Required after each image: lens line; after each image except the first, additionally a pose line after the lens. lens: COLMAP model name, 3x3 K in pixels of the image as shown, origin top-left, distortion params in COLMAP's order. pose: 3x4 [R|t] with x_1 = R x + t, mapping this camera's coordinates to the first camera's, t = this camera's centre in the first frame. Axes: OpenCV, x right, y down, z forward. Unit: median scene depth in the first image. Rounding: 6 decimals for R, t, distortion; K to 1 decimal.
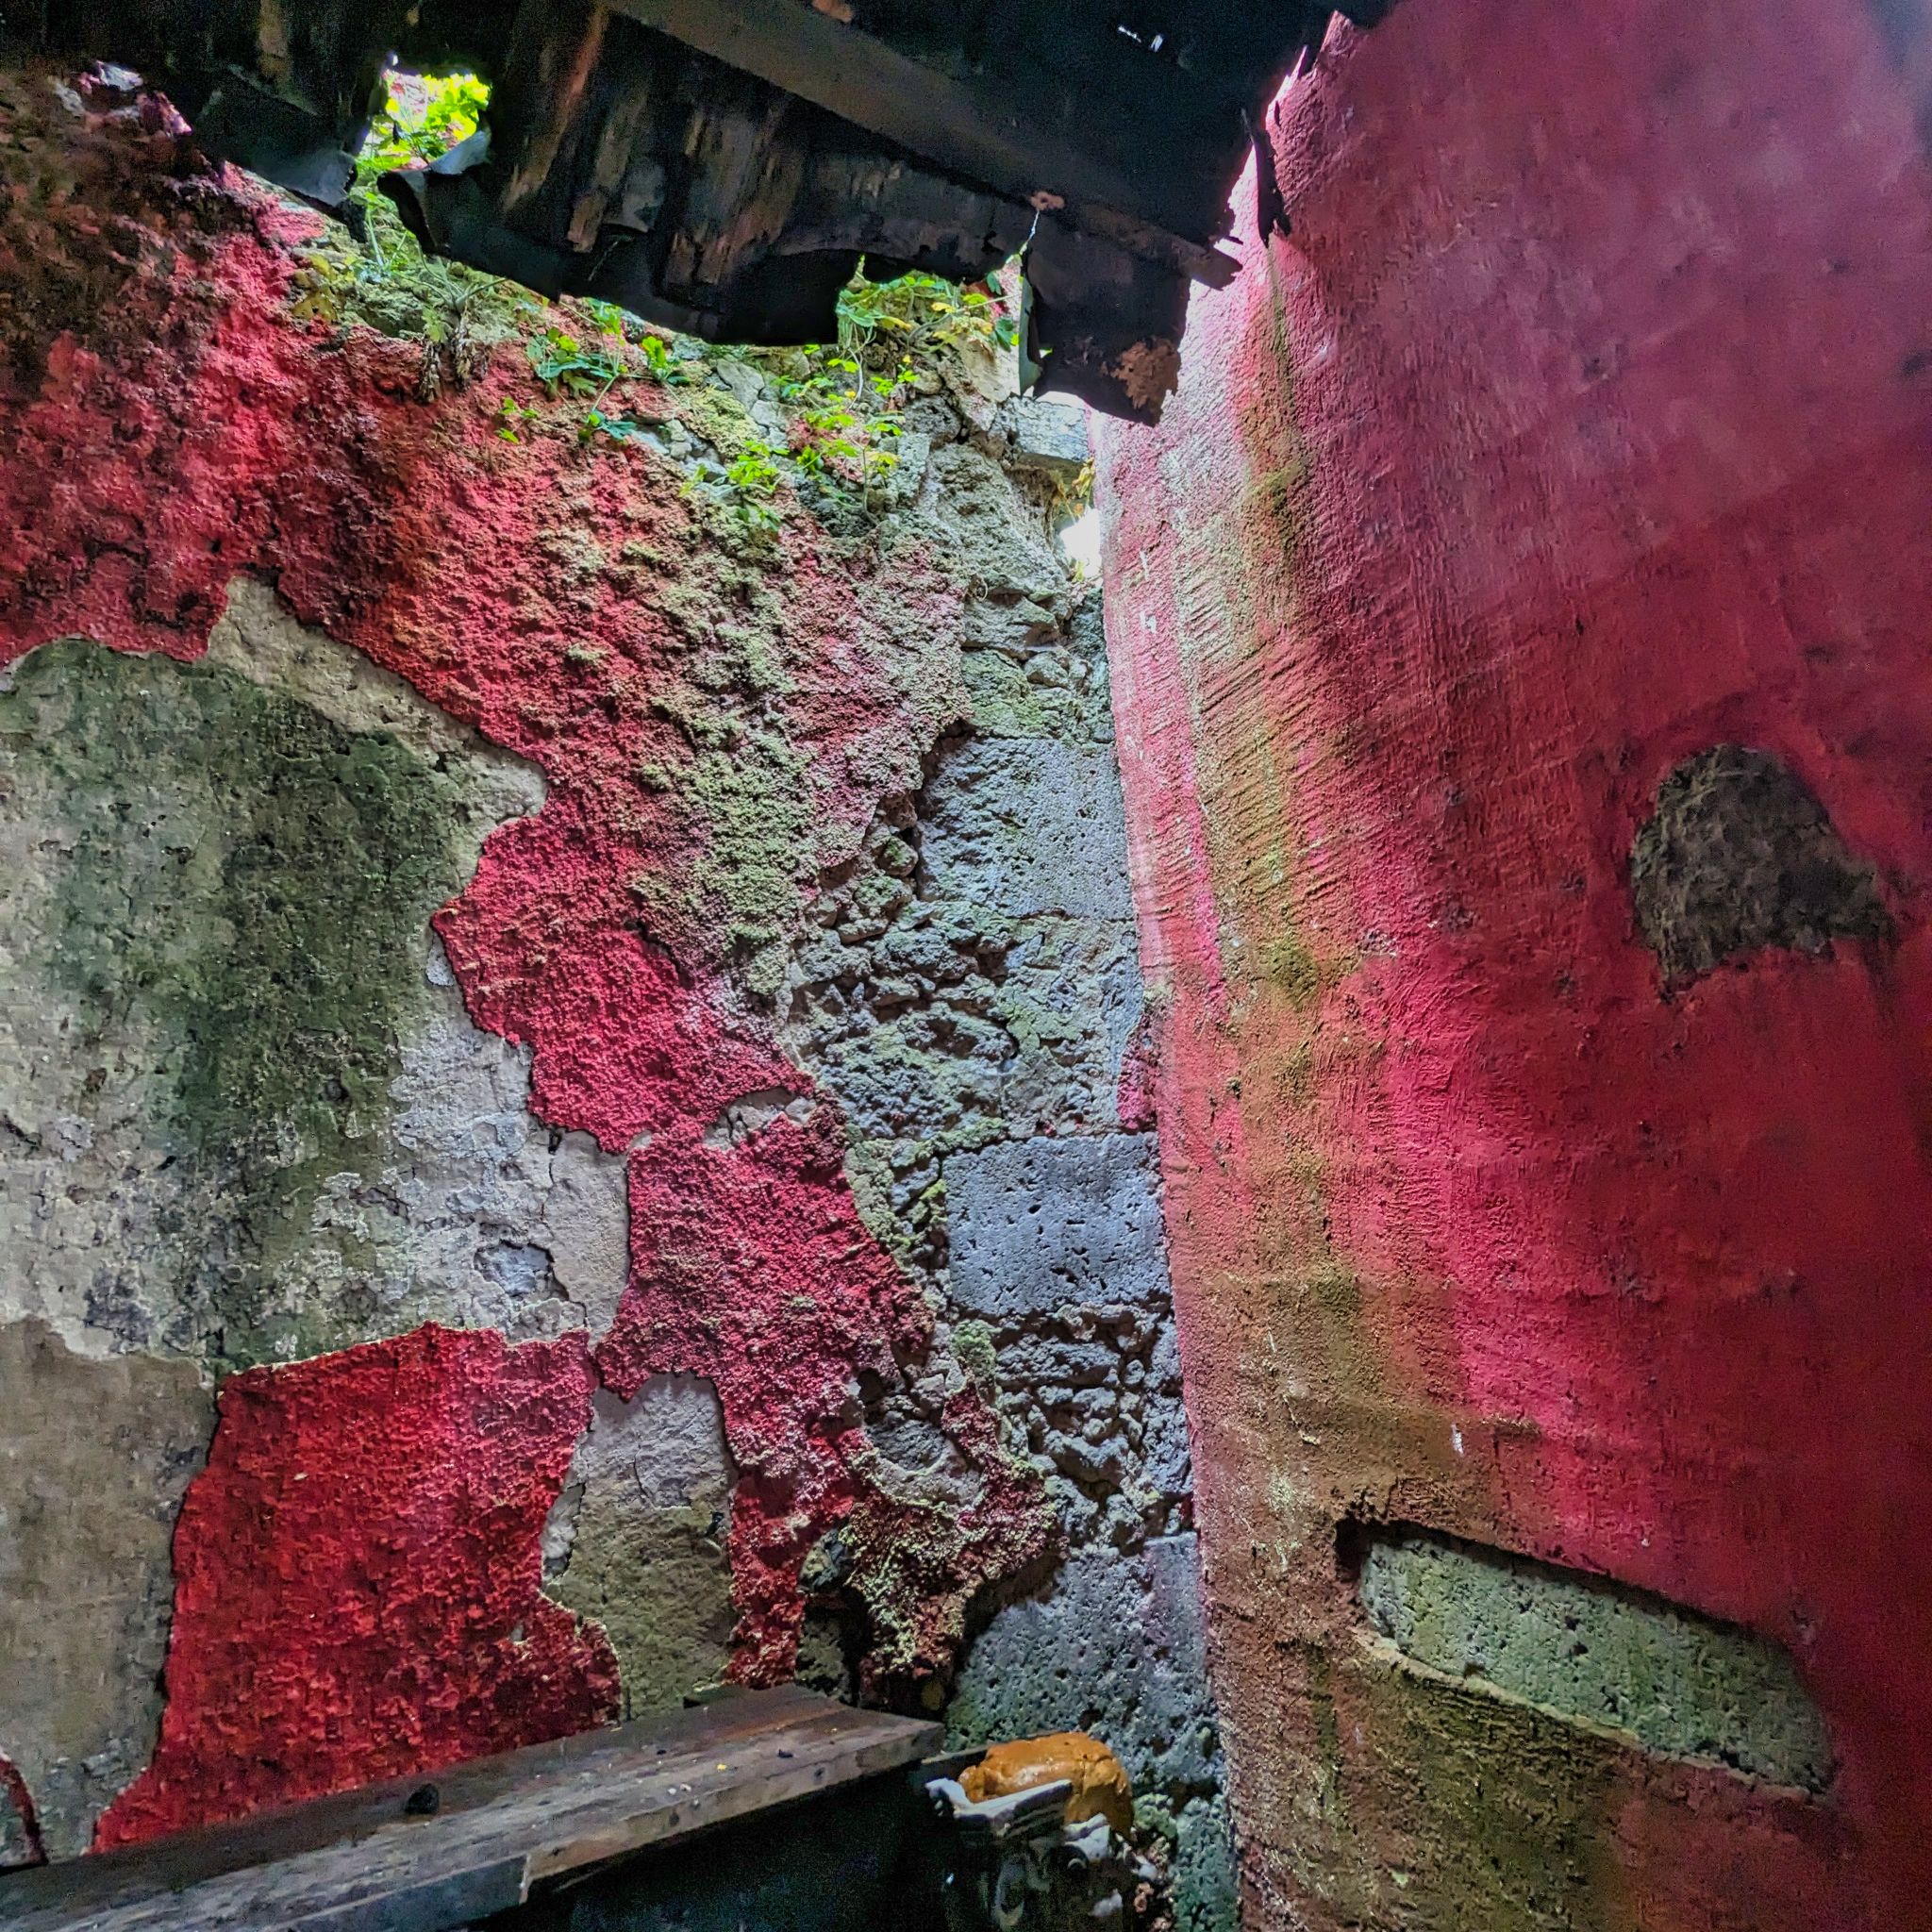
lens RADIAL K [[1227.4, 0, 956.9], [0, 1227.4, 807.6], [0, 0, 1]] dist [-0.006606, 0.005611]
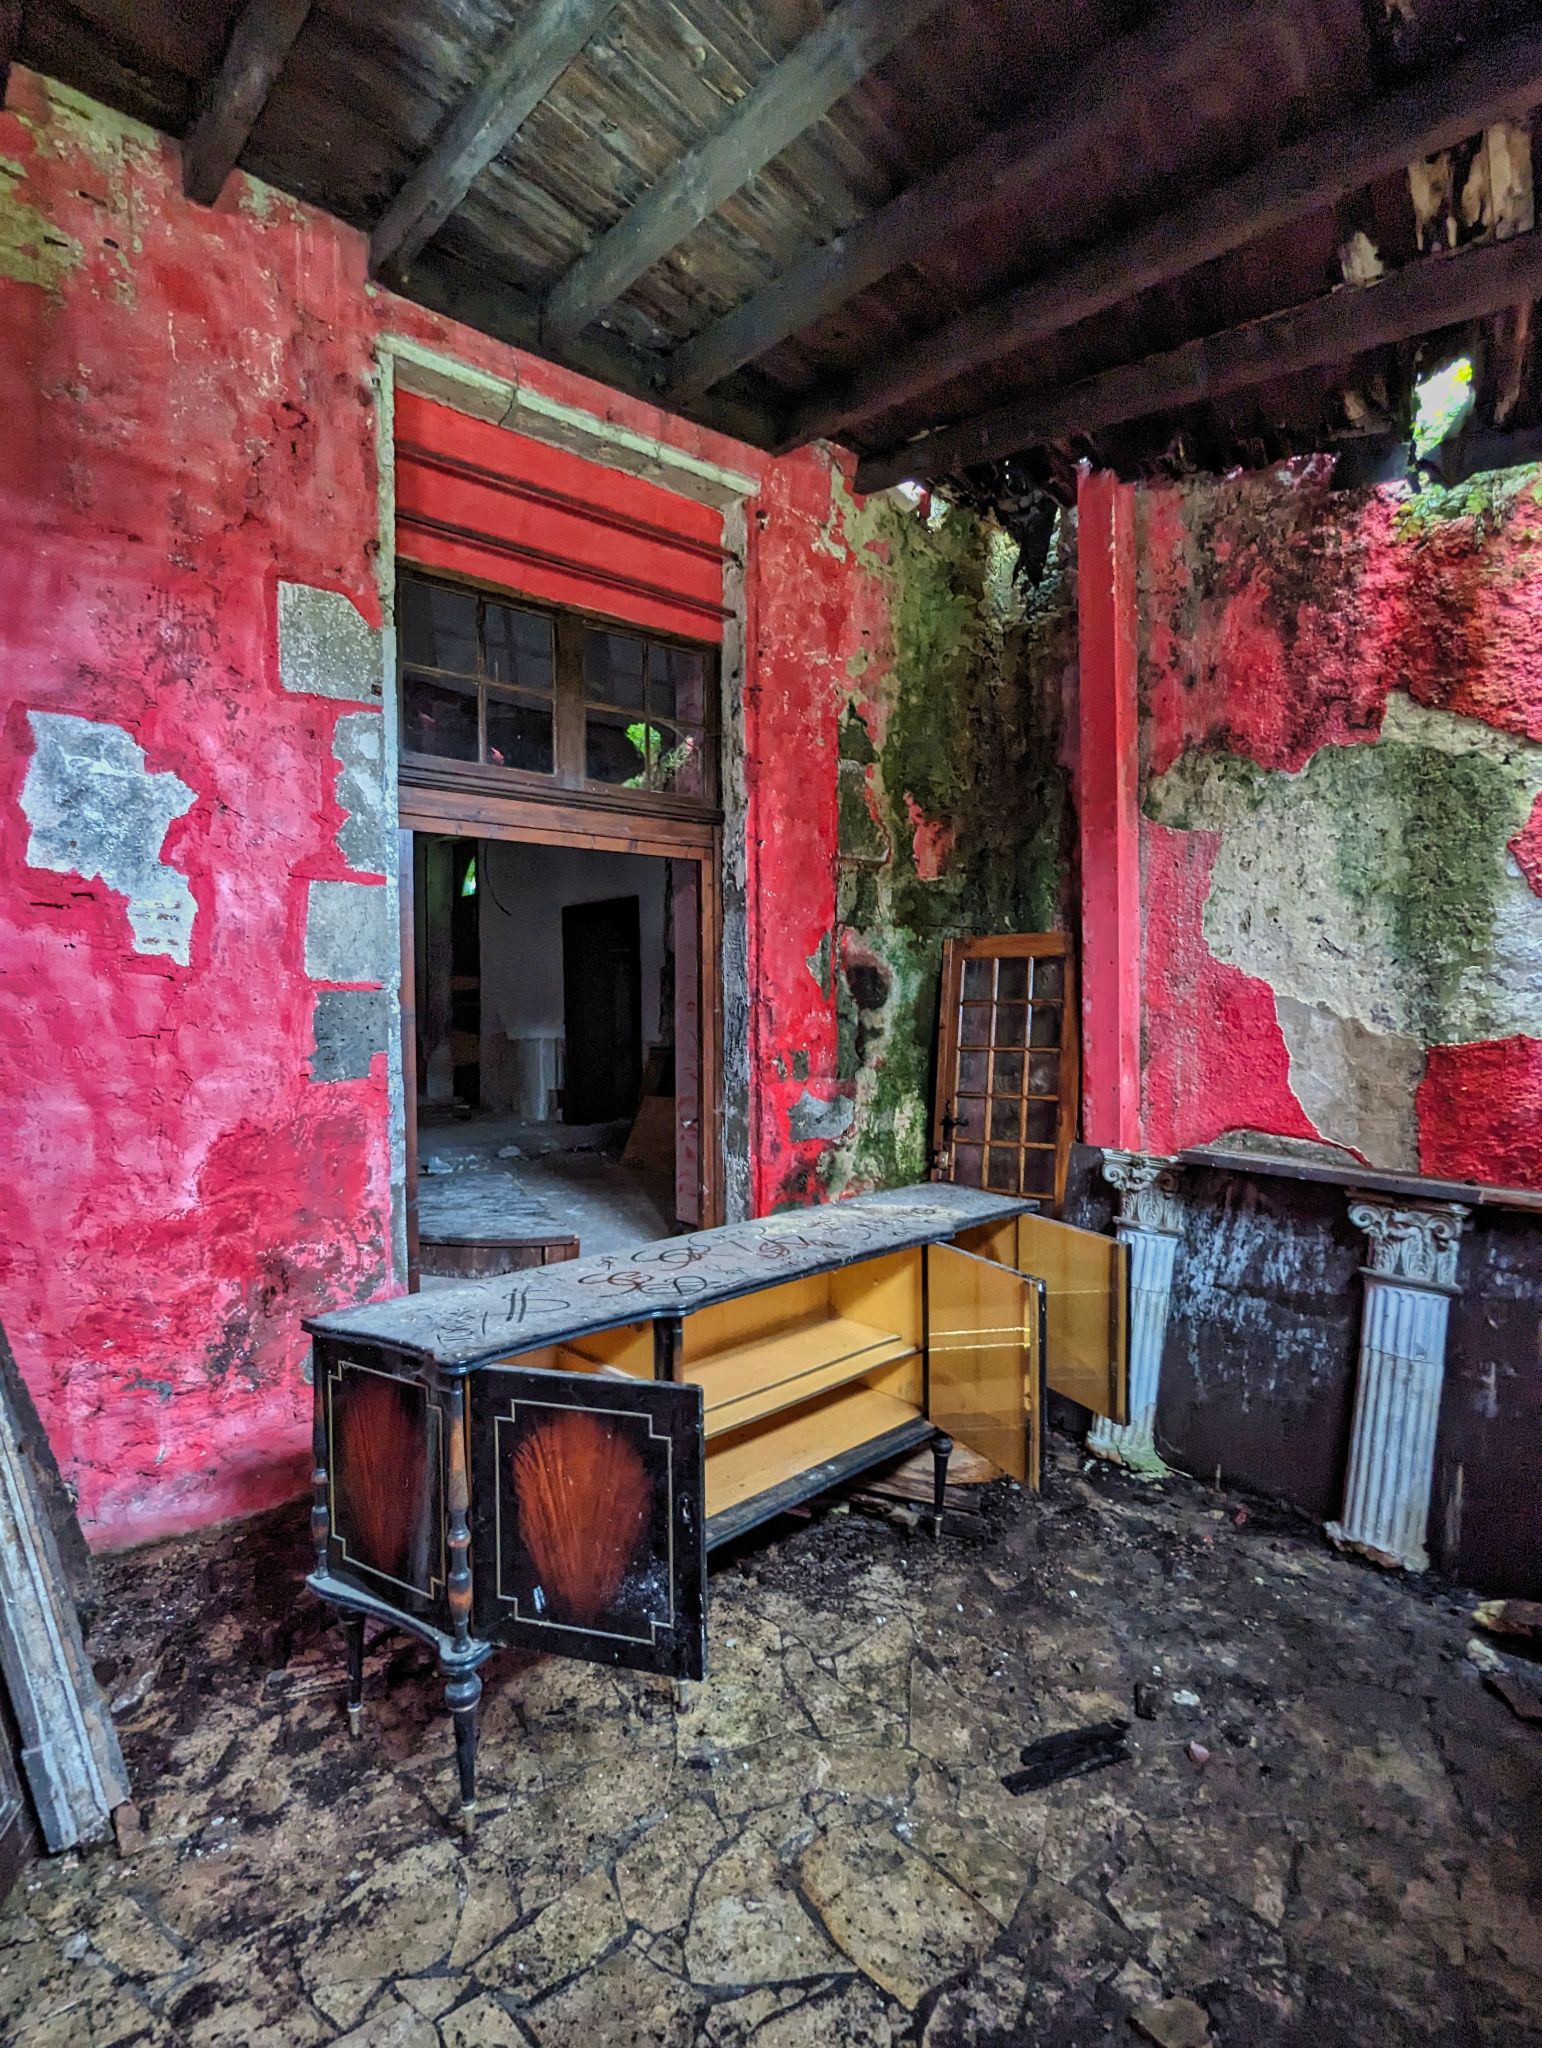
lens RADIAL K [[977.0, 0, 767.7], [0, 977.0, 1014.3], [0, 0, 1]] dist [-0.004649, 0.004159]
pose [[0.270016, 0.064831, -0.960671, 0.733140], [0.283205, 0.948249, 0.143593, -0.199535], [0.920264, -0.310839, 0.237682, -0.526005]]
